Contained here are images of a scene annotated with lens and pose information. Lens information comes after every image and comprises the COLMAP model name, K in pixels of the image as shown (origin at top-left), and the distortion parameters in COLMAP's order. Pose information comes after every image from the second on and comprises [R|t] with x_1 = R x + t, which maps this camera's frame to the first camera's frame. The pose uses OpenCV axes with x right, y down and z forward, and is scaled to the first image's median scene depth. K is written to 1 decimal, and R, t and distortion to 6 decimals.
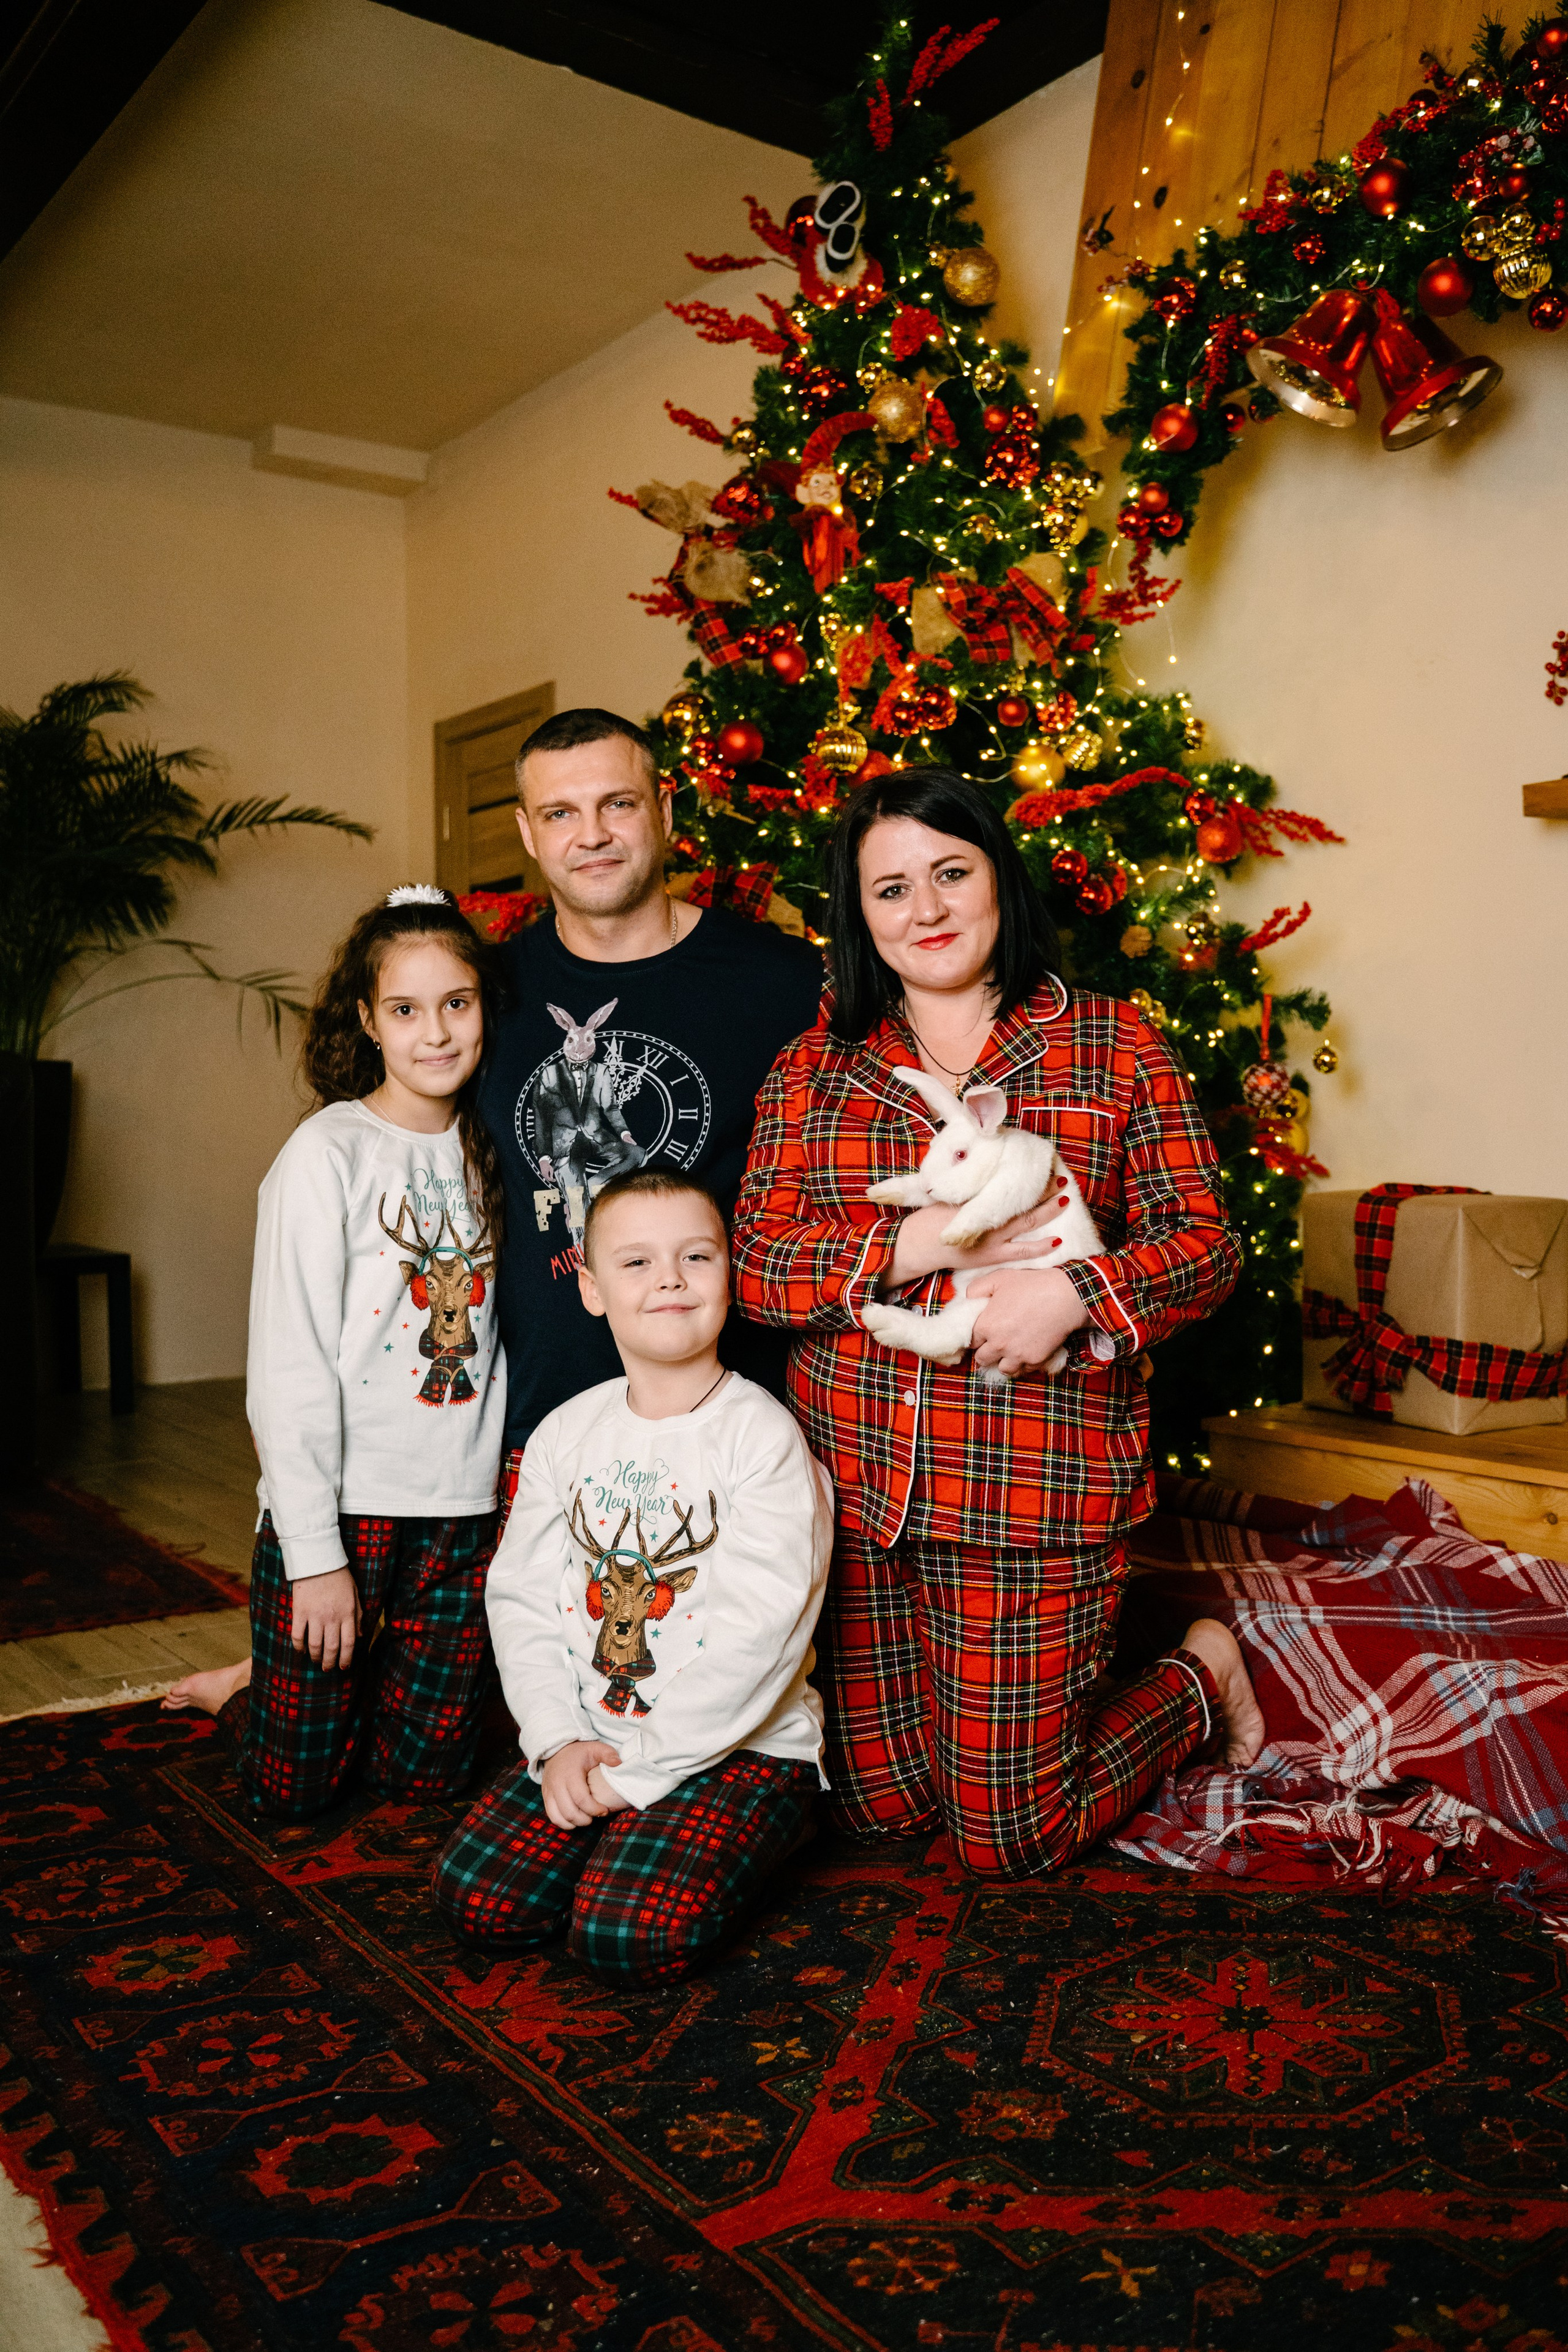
lens RADIAL K [[2009.6, 0, 749.3], [0, 2009.6, 1191.4], [0, 0, 1]] dist [-0.131162, 0.104048]
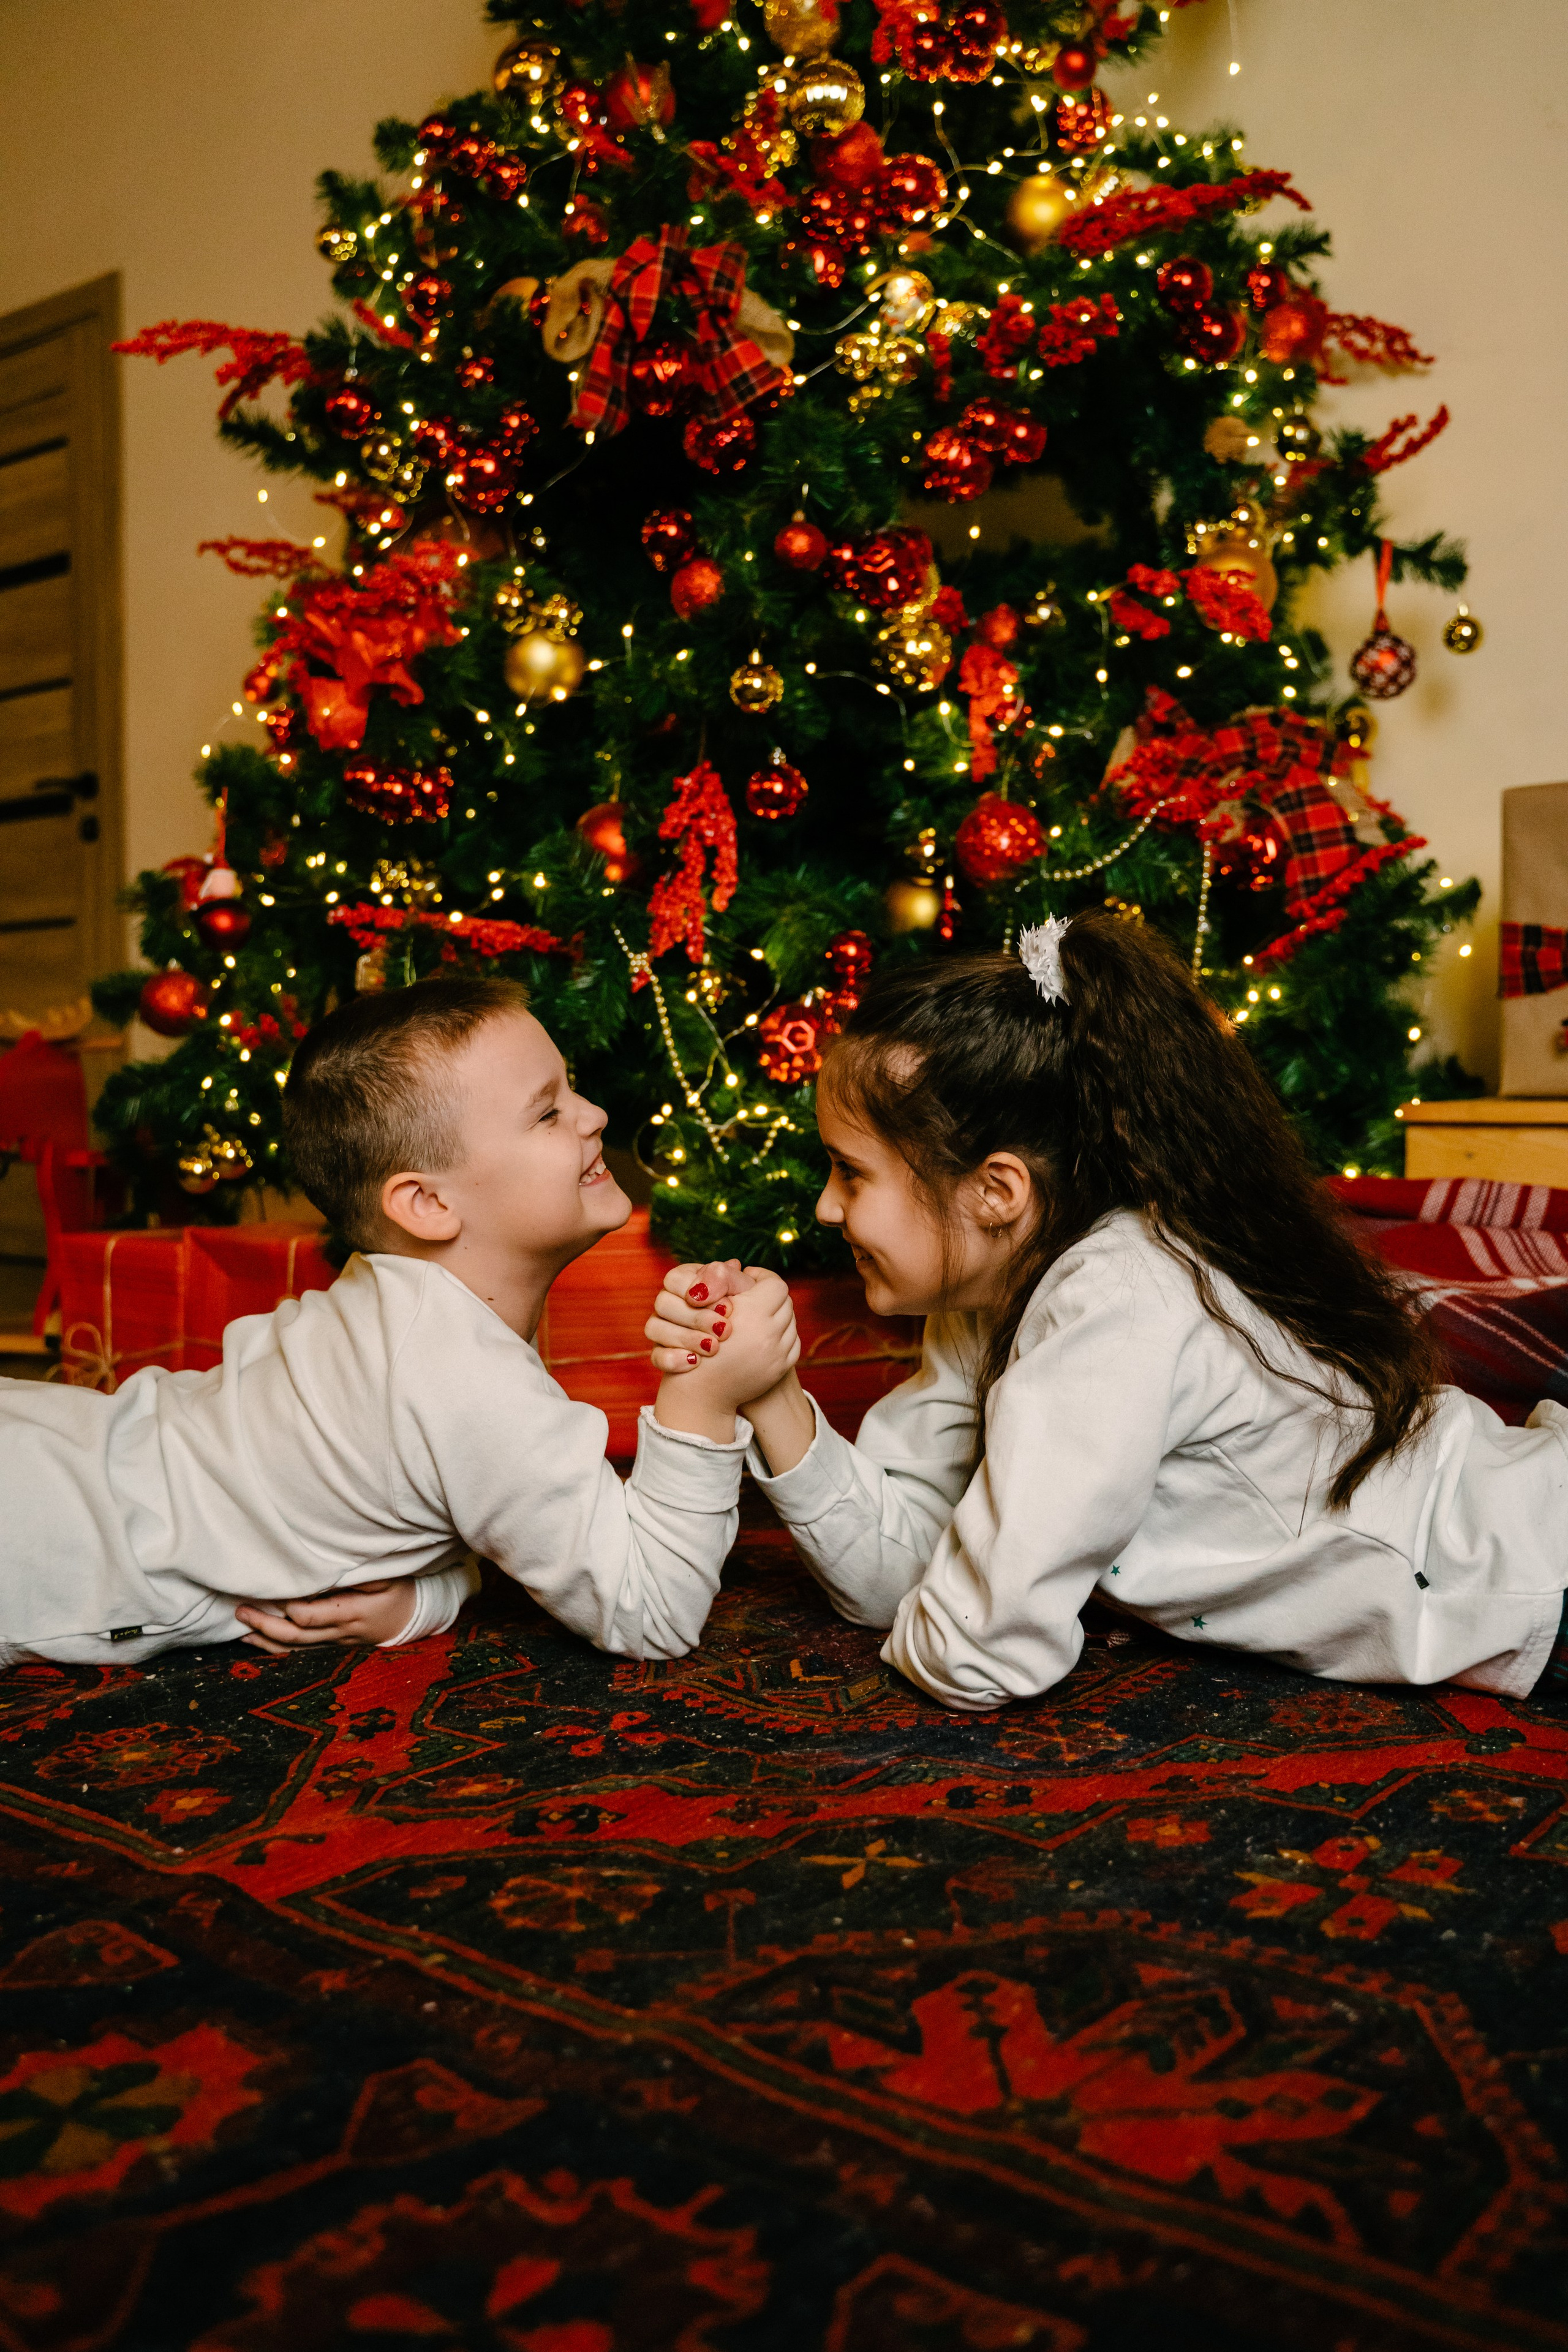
lens RADIAL K [[2183.6, 0, 762.4], [0, 2183.6, 1174.1], [0, 0, 1]] dist [-0.040907, 0.000000]
pose [[0.958940, -0.009250, 0.283458, -0.174577], [0.011302, 0.999920, -0.005604, 0.131120], [-0.283384, 0.008577, 0.958968, 0.340581]]
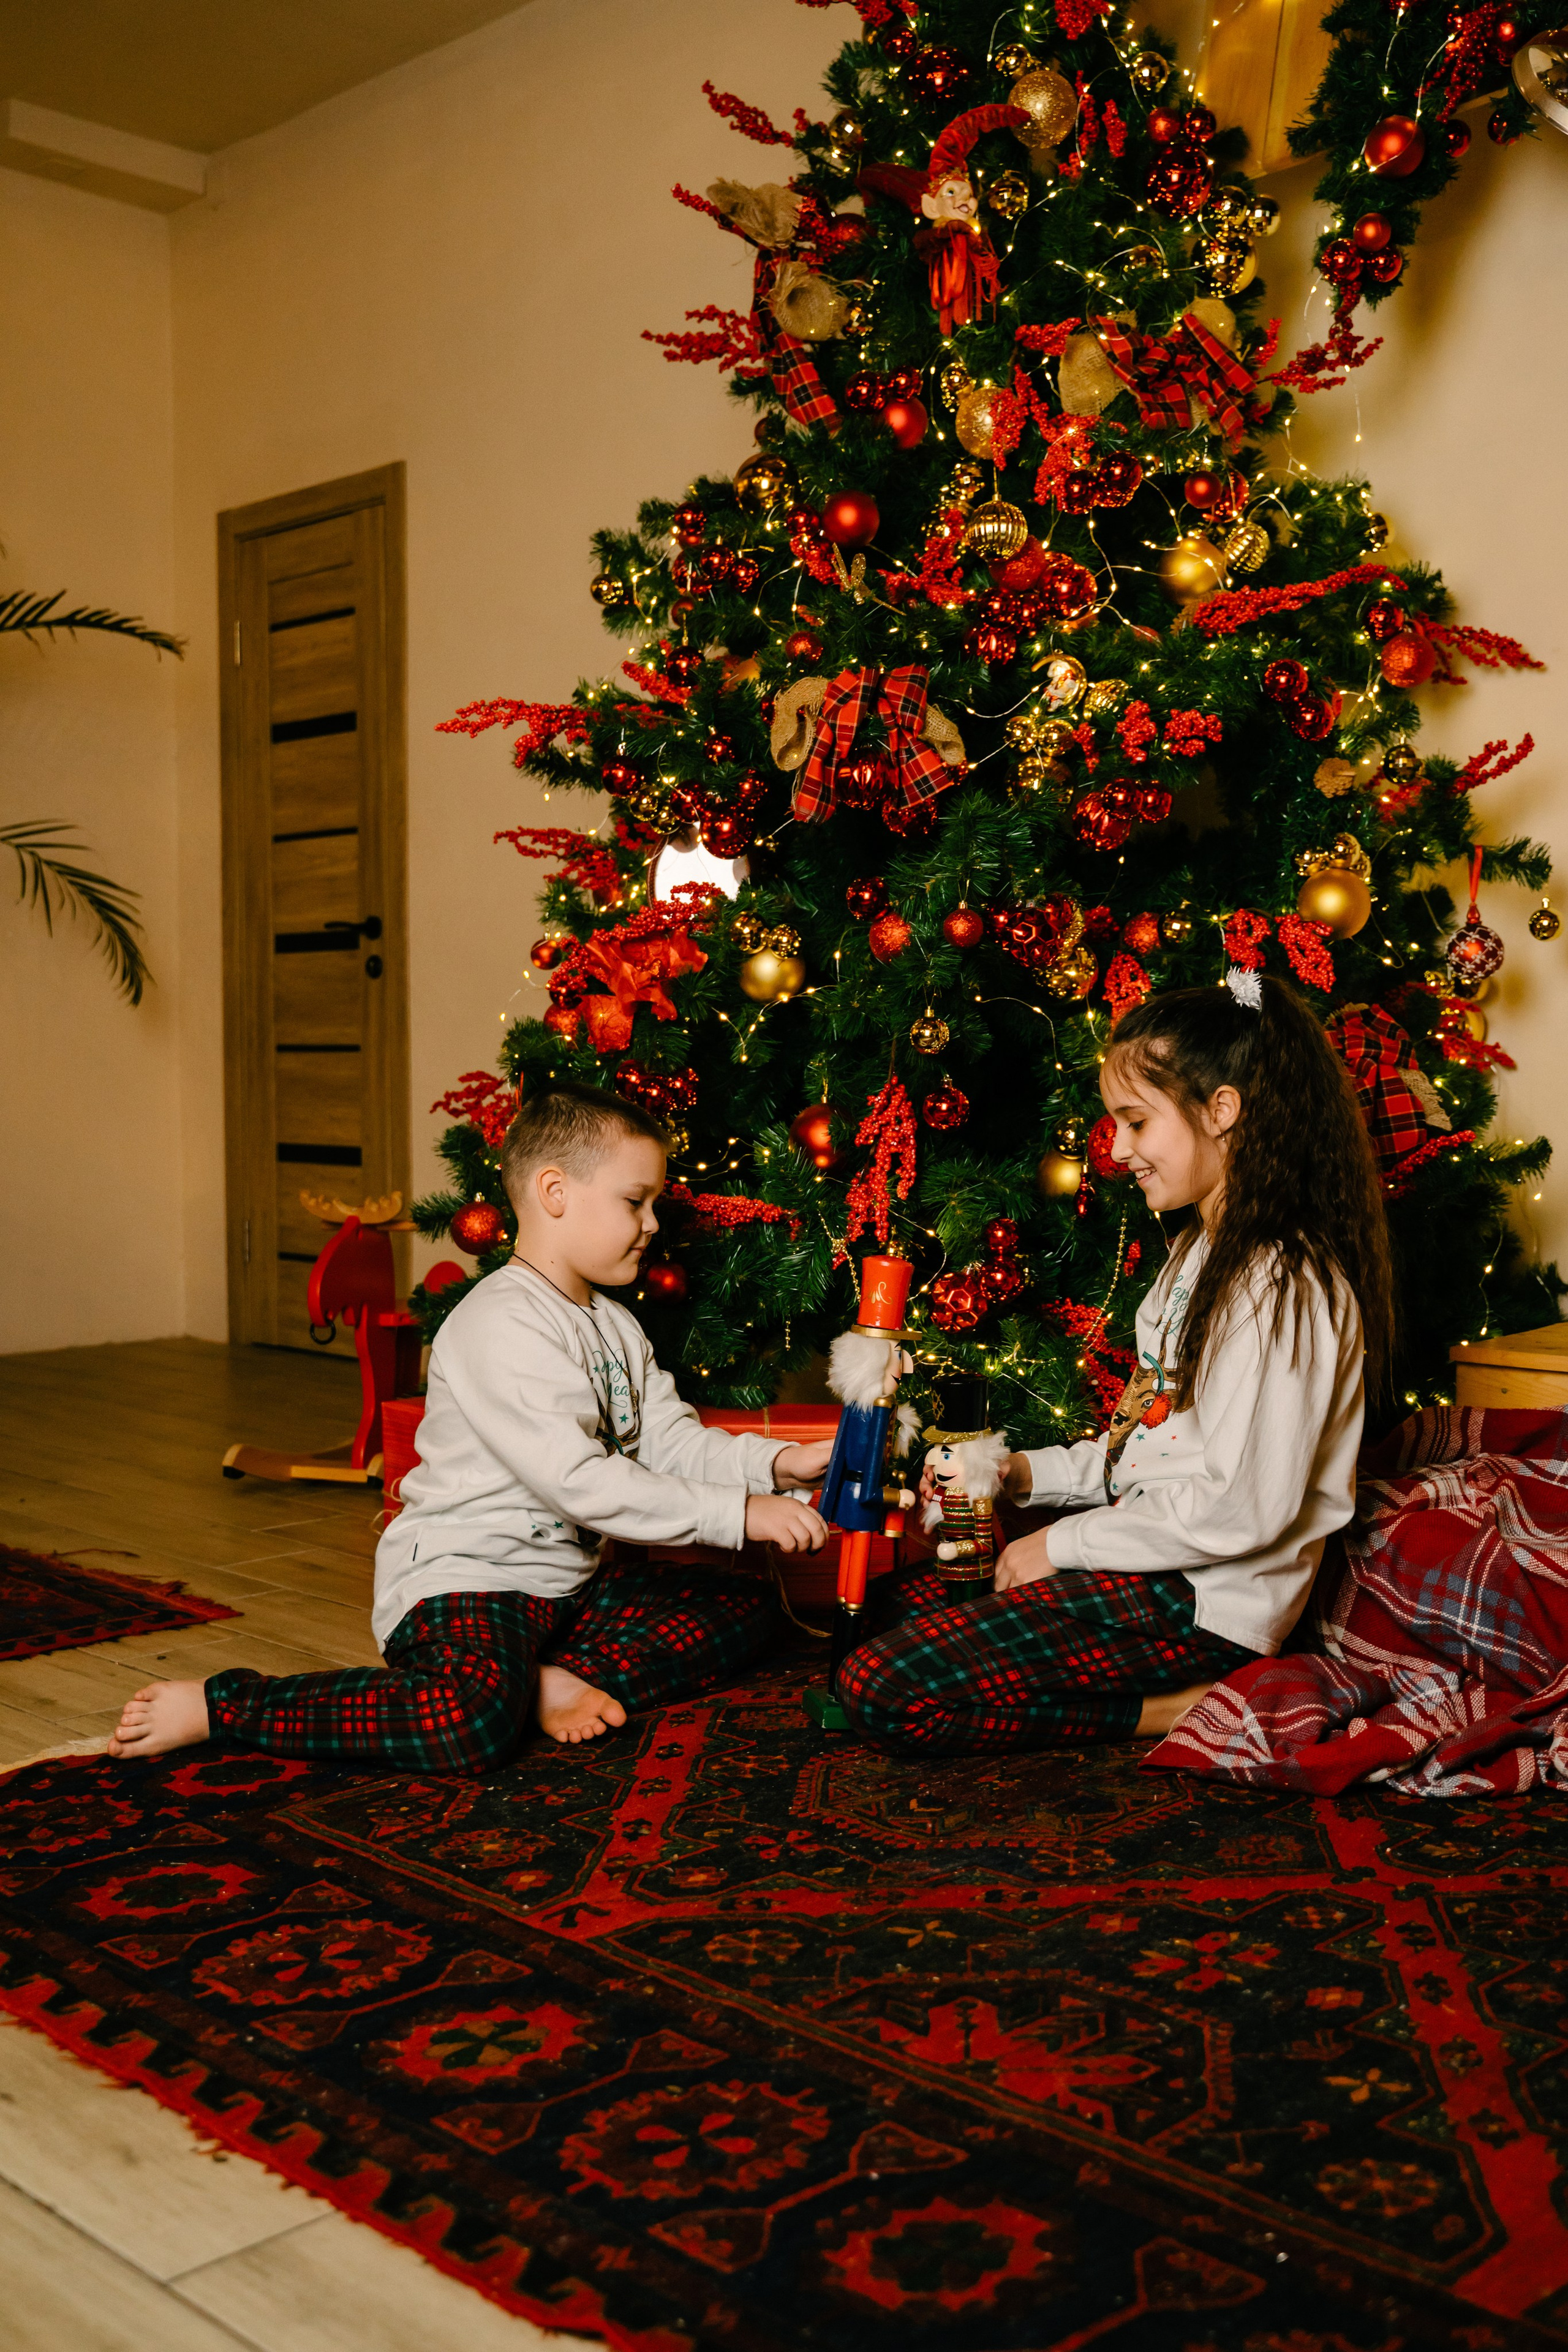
lens RADIAL K [[2470.1, 0, 763.7], [0, 2470.1, 1168.4], [0, 0, 1]] dist [-0.016899, 0.000000]
pose [[0.985678, -0.000951, 0.168635, -0.215268], [0.000553, 0.999997, 0.002409, 0.034715], [-0.168636, -0.002281, 0.985676, 0.032890]]
